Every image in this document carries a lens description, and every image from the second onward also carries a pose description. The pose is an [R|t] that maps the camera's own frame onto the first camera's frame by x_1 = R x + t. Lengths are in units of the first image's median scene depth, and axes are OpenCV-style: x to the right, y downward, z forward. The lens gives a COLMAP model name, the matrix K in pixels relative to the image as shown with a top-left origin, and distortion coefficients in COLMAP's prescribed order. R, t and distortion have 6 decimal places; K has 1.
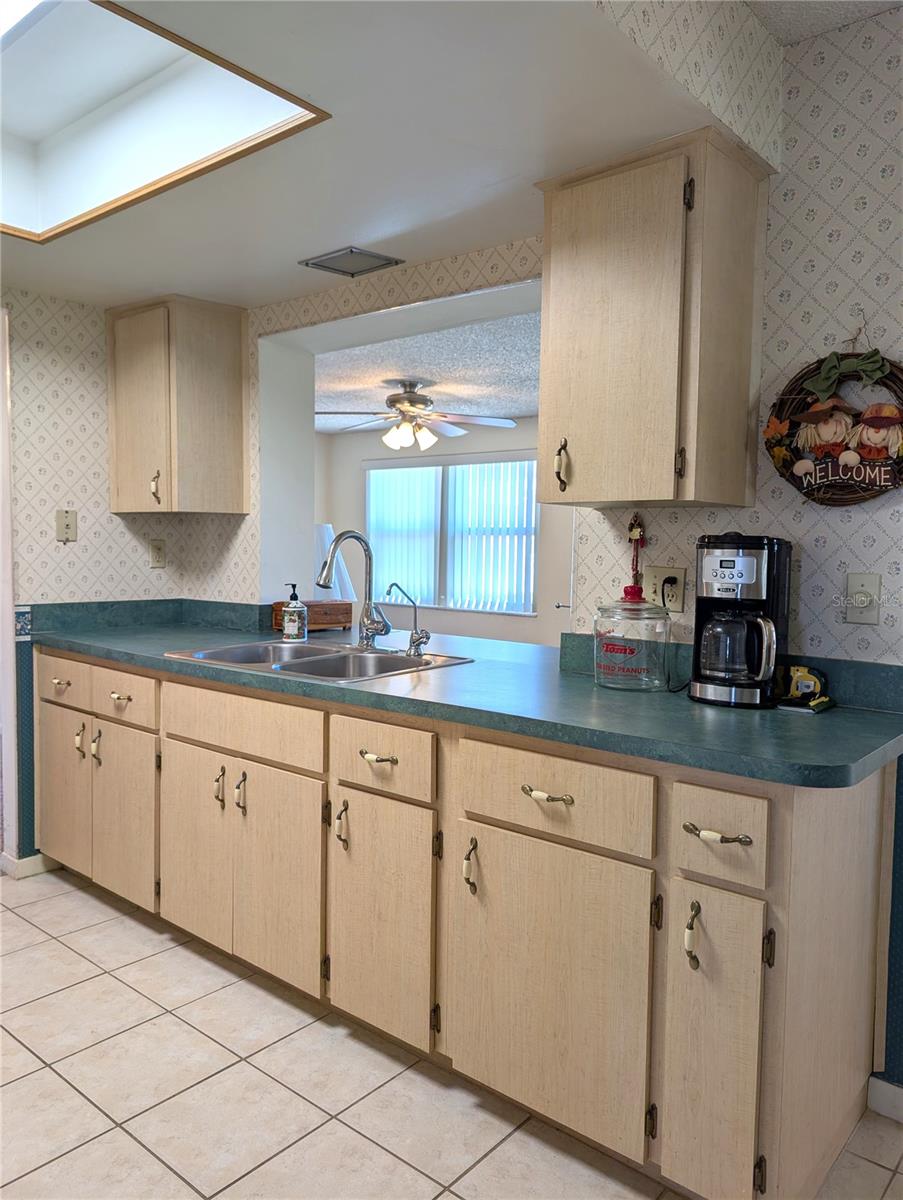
lens RADIAL K [[876.8, 0, 454.4], [0, 876.8, 596.5], [0, 0, 1]] dist [-0.004481, 0.001809]
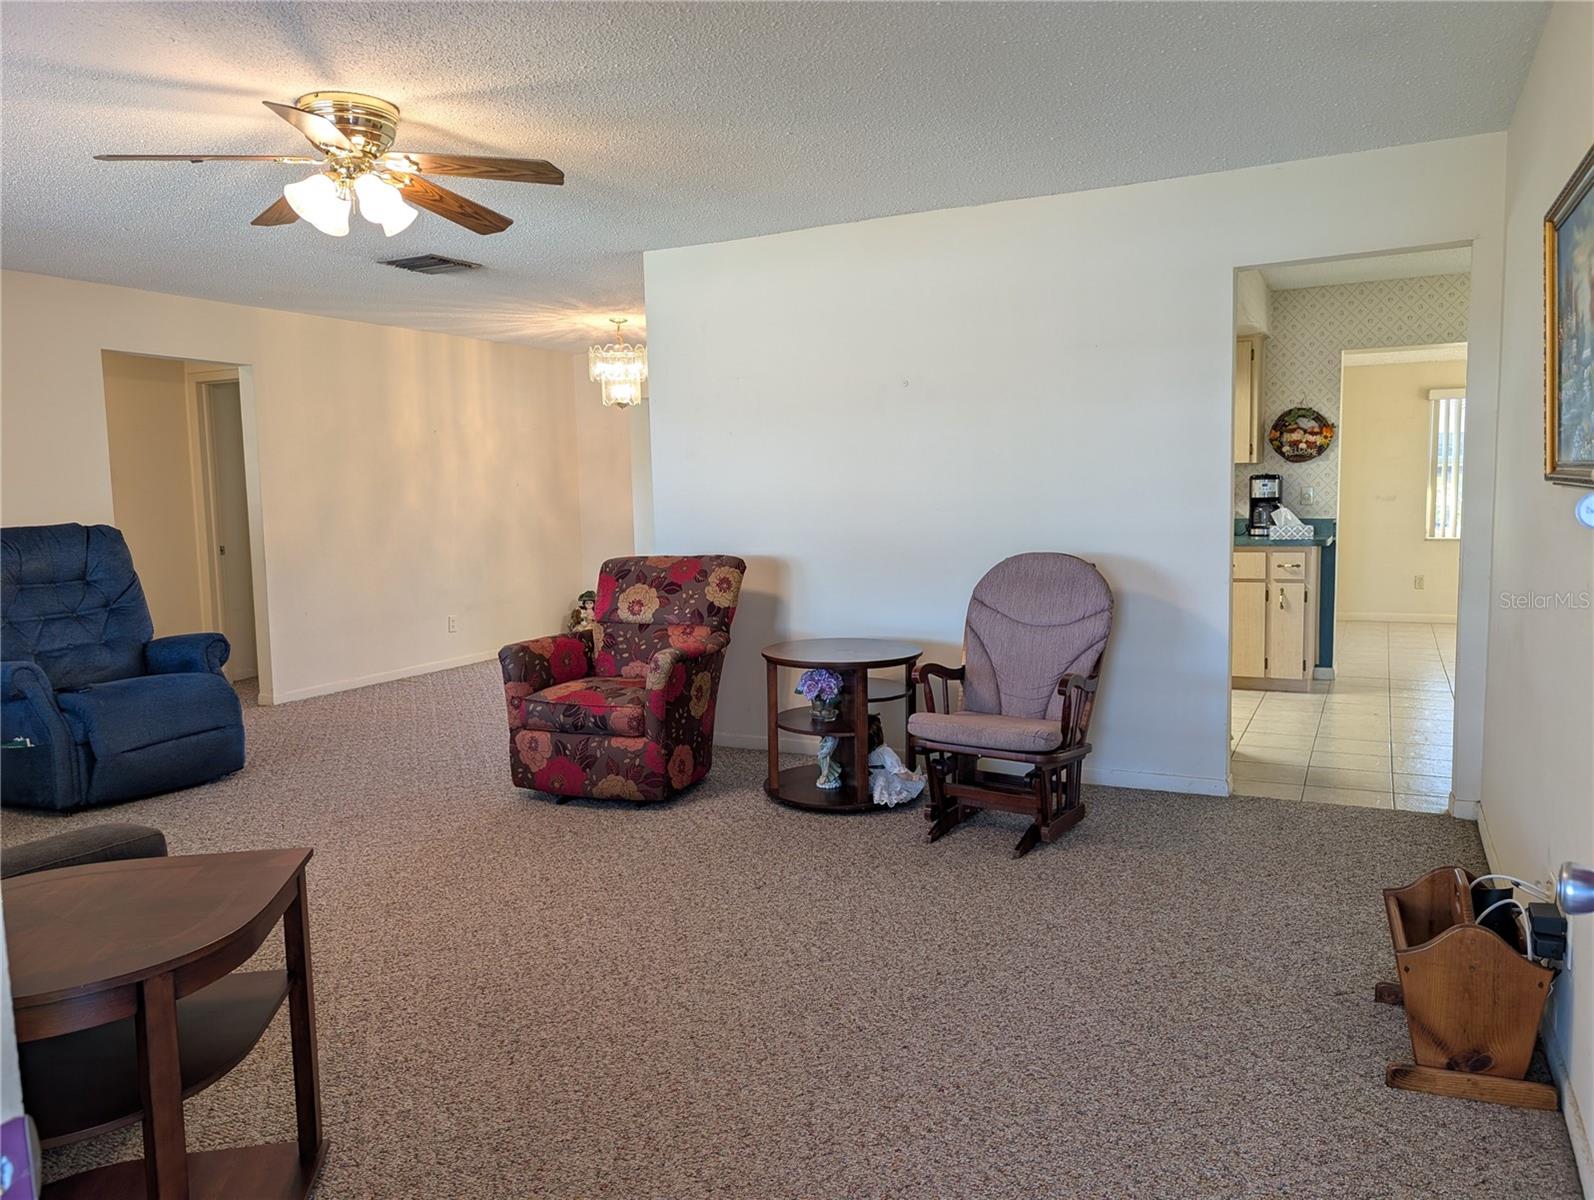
lens RADIAL K [[1136.1, 0, 807.1], [0, 1136.1, 592.0], [0, 0, 1]] dist [0.022550, -0.024674]
pose [[0.973071, -0.059897, 0.222586, -1.924332], [0.052427, 0.997850, 0.039326, 0.083123], [-0.224463, -0.026597, 0.974120, -2.204397]]
